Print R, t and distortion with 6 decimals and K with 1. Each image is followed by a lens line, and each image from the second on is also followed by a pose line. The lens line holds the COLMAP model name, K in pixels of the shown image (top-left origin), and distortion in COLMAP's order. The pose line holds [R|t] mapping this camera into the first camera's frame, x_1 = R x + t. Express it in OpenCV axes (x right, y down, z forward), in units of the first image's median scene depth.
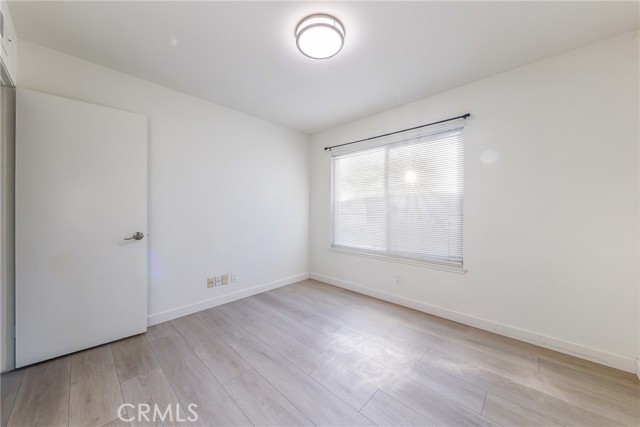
lens RADIAL K [[233.6, 0, 320.4], [0, 233.6, 212.0], [0, 0, 1]] dist [-0.001077, -0.000051]
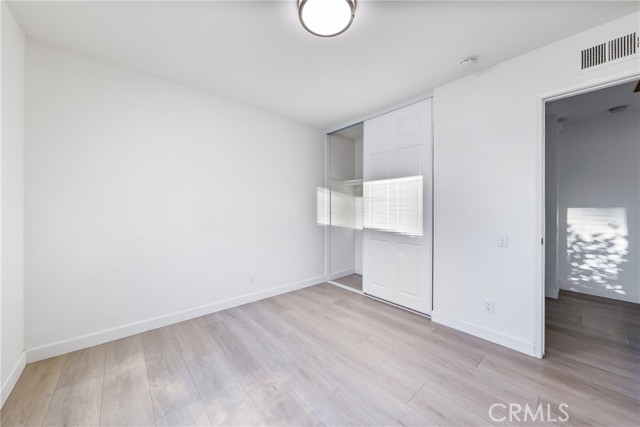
lens RADIAL K [[233.6, 0, 319.7], [0, 233.6, 211.3], [0, 0, 1]] dist [-0.001077, -0.000051]
pose [[-0.996561, -0.005442, 0.082688, -0.051644], [-0.004370, 0.999904, 0.013136, -0.016718], [-0.082751, 0.012730, -0.996489, 1.945697]]
